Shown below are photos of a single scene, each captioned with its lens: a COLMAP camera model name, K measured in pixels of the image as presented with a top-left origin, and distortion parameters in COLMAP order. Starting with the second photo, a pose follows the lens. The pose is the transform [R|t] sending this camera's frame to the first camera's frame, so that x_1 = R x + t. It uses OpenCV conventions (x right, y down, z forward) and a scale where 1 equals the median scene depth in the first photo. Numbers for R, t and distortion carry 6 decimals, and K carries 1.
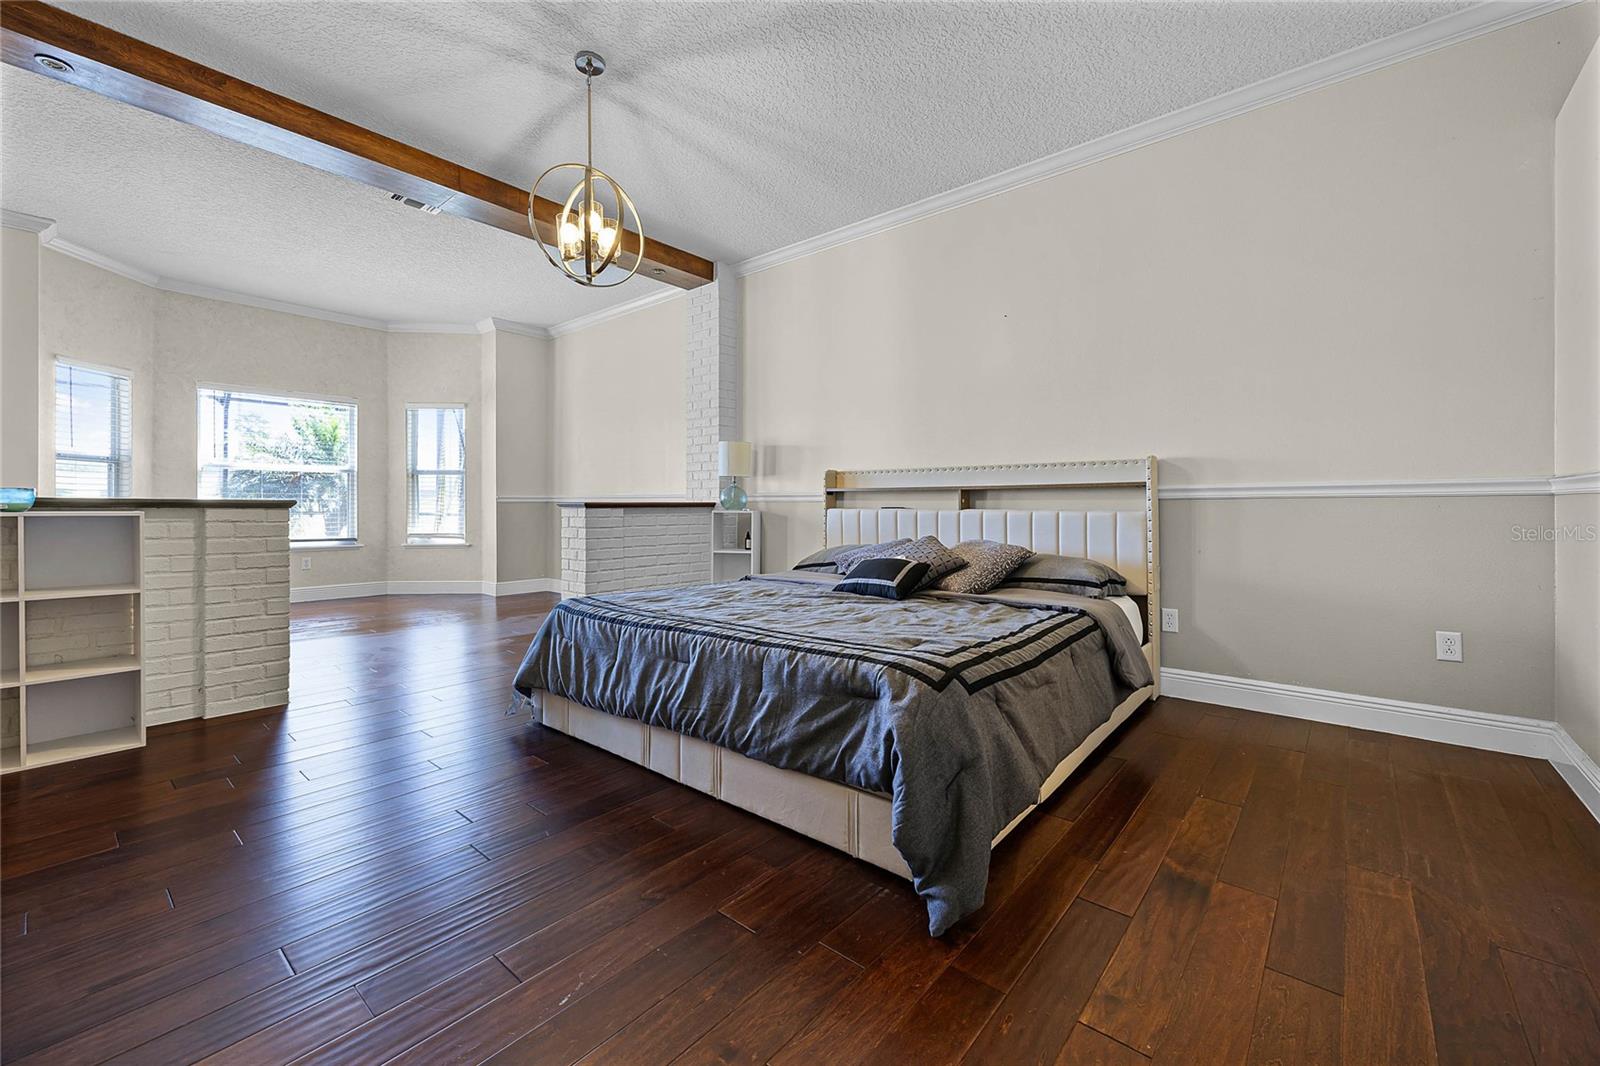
lens RADIAL K [[651.3, 0, 786.7], [0, 651.3, 502.8], [0, 0, 1]] dist [0.024136, 0.000207]
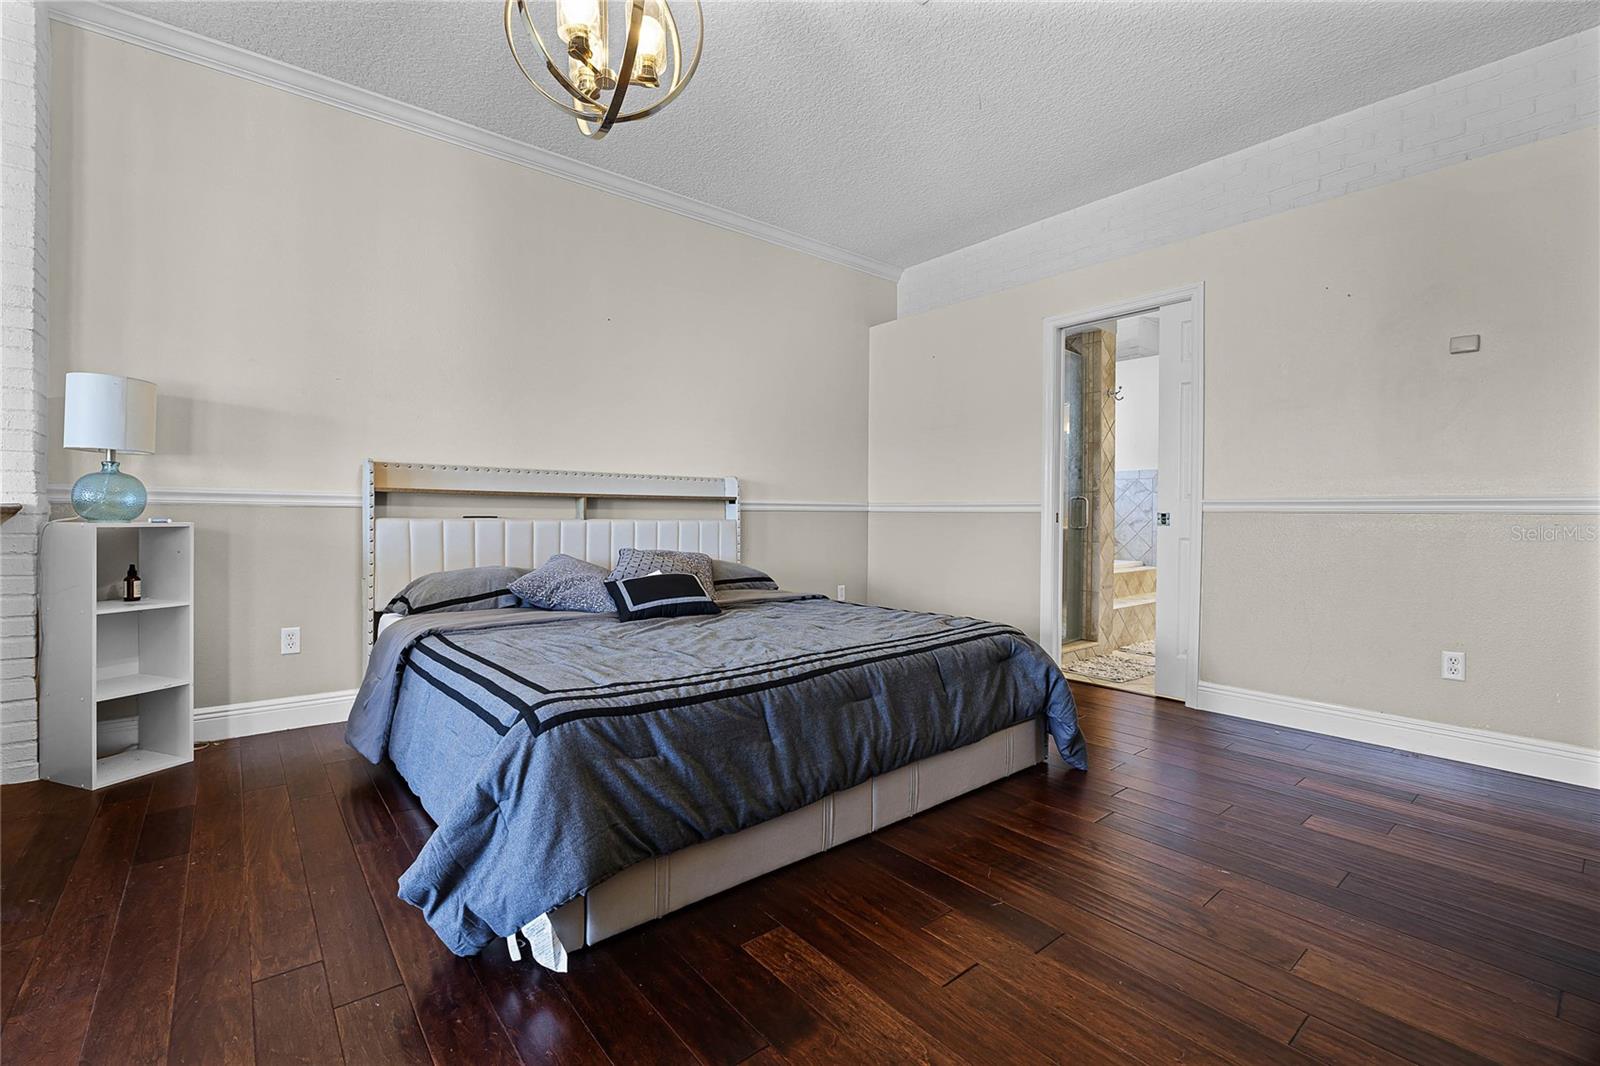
lens RADIAL K [[703.0, 0, 799.7], [0, 703.0, 531.5], [0, 0, 1]] dist [-0.002256, -0.000025]
pose [[0.154172, -0.020569, 0.987830, -0.593693], [-0.011092, 0.999684, 0.022547, 0.001828], [-0.987982, -0.014433, 0.153895, 0.515637]]
